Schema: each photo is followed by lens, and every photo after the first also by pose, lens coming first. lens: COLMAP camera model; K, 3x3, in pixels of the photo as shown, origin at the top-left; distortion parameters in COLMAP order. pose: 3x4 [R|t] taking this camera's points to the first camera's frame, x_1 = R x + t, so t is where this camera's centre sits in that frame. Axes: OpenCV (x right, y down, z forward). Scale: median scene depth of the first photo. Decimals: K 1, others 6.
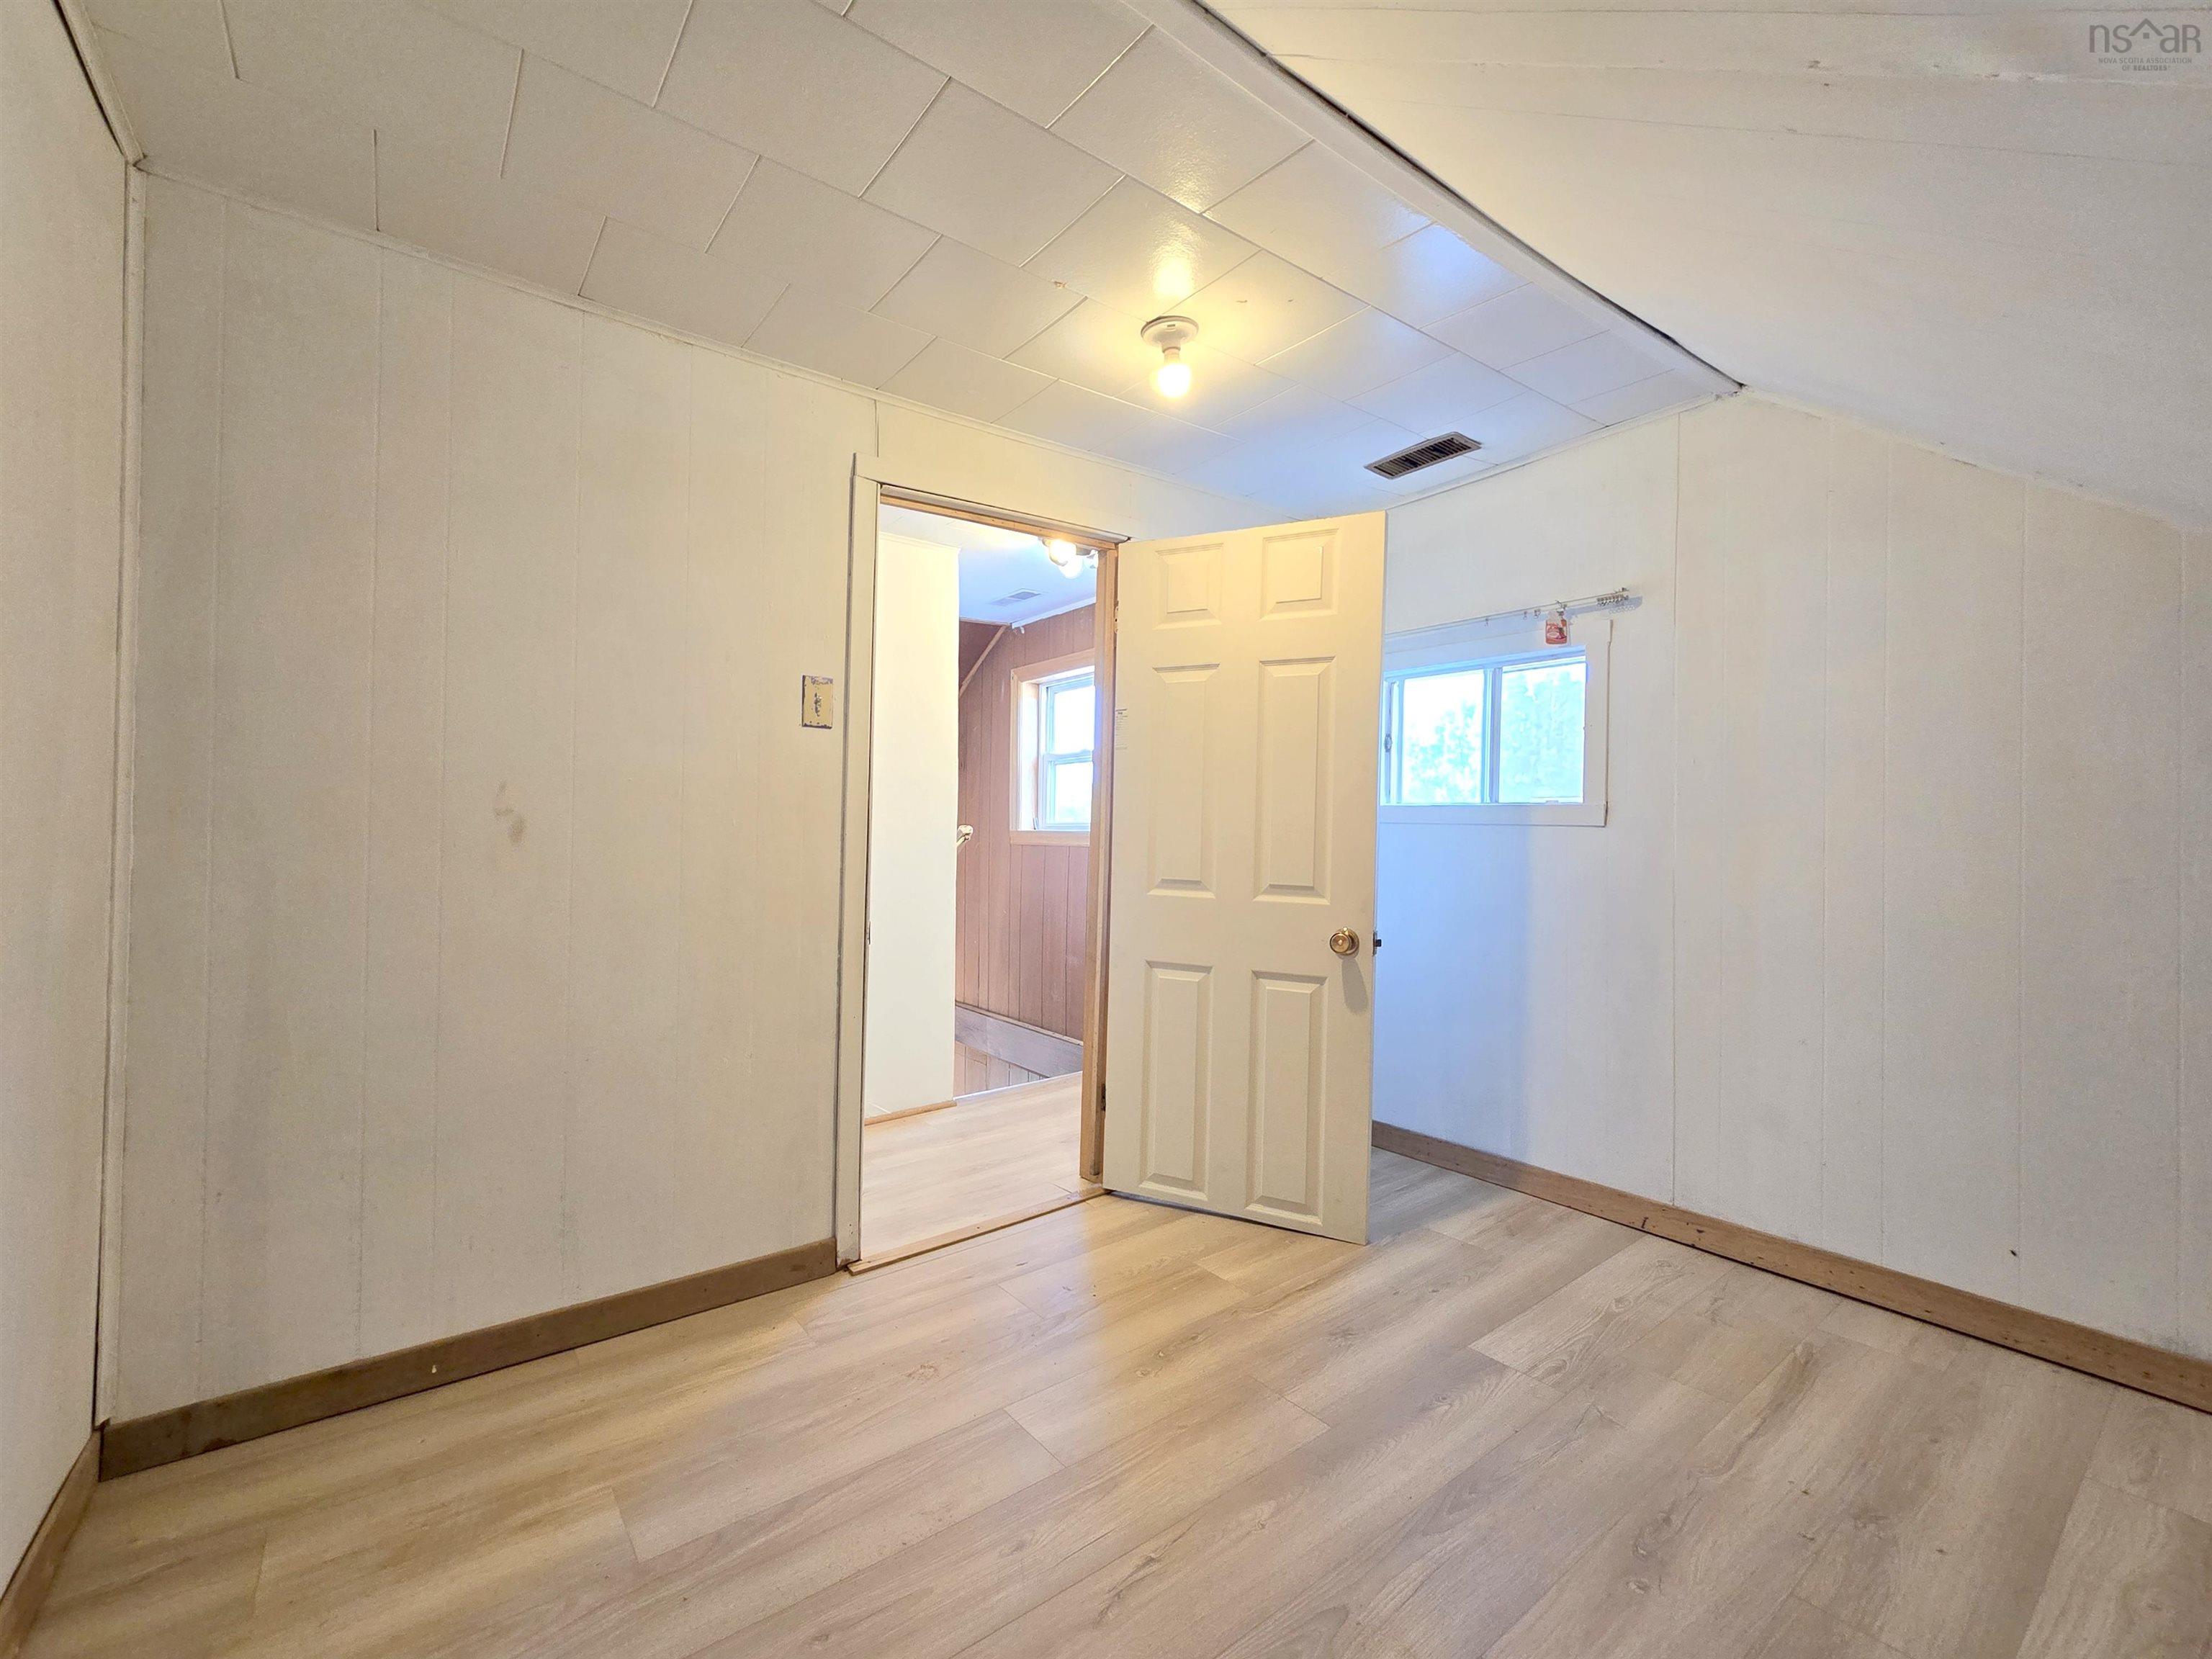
lens RADIAL K [[923.6, 0, 1087.6], [0, 923.6, 831.4], [0, 0, 1]] dist [-0.000807, 0.000066]
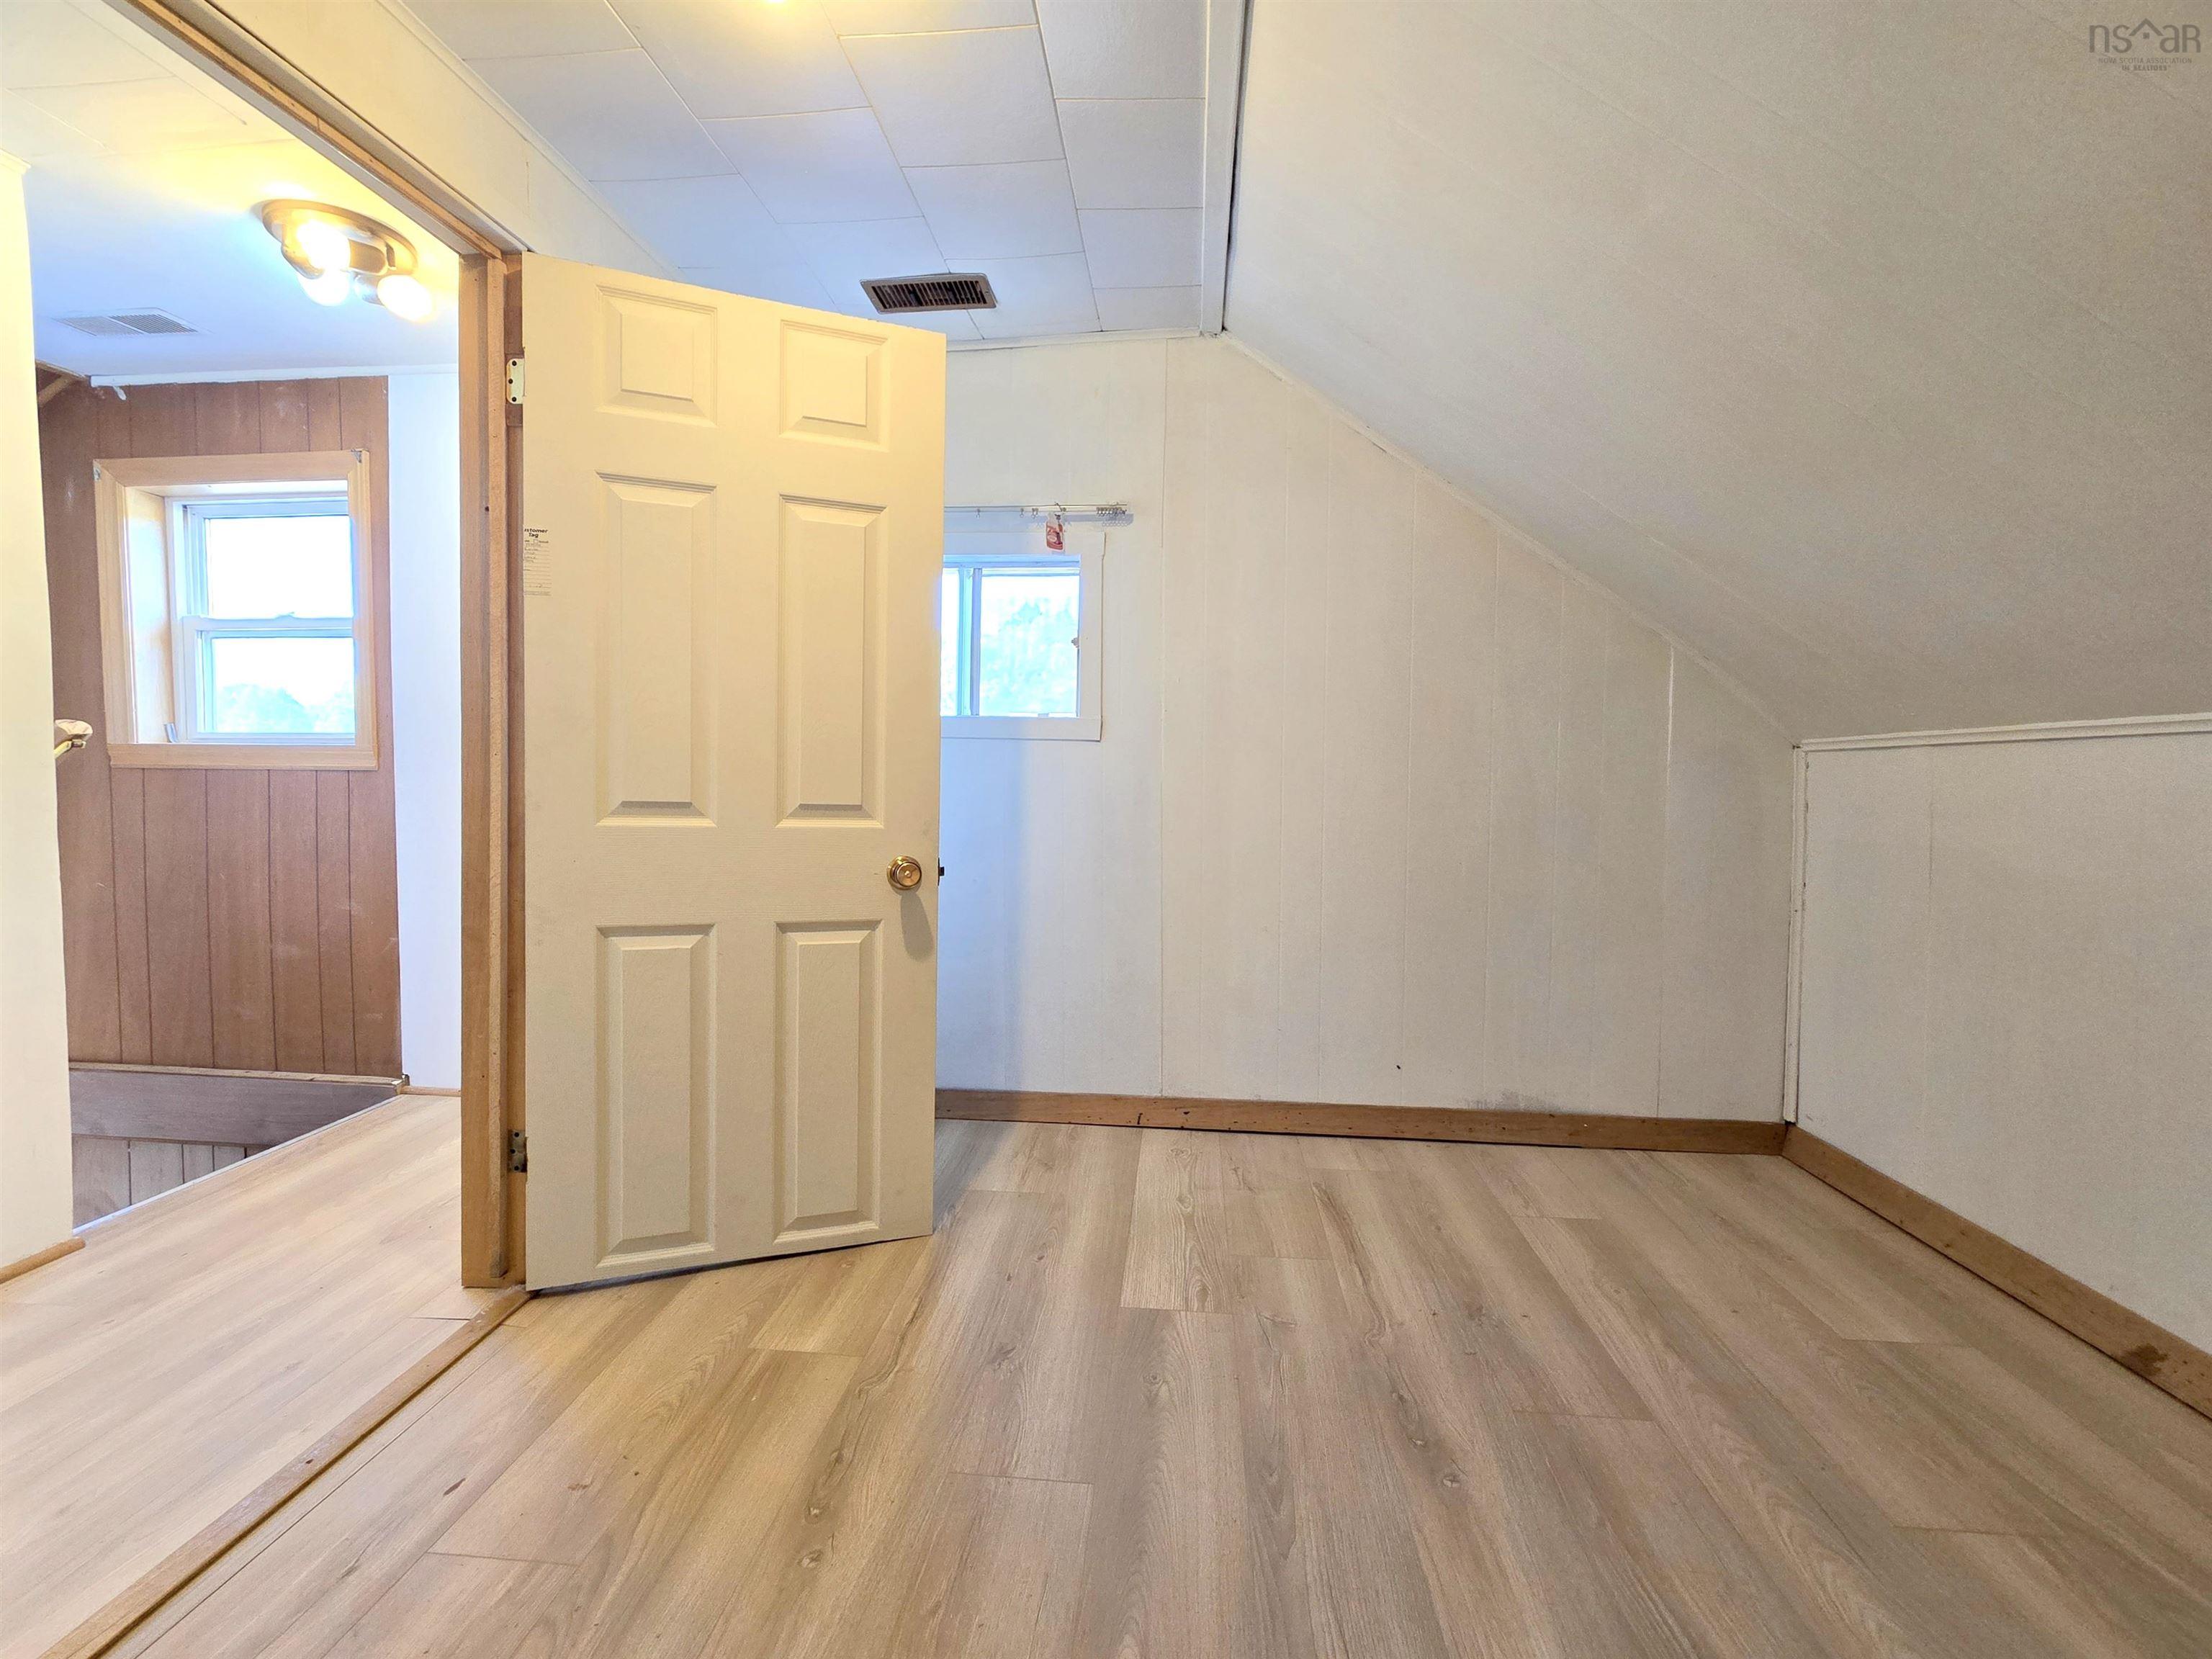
lens RADIAL K [[923.6, 0, 1087.6], [0, 923.6, 831.4], [0, 0, 1]] dist [-0.000807, 0.000066]
pose [[0.681767, -0.037836, 0.730590, -0.183501], [-0.006084, 0.998334, 0.057380, 0.034592], [-0.731544, -0.043564, 0.680401, 0.322298]]
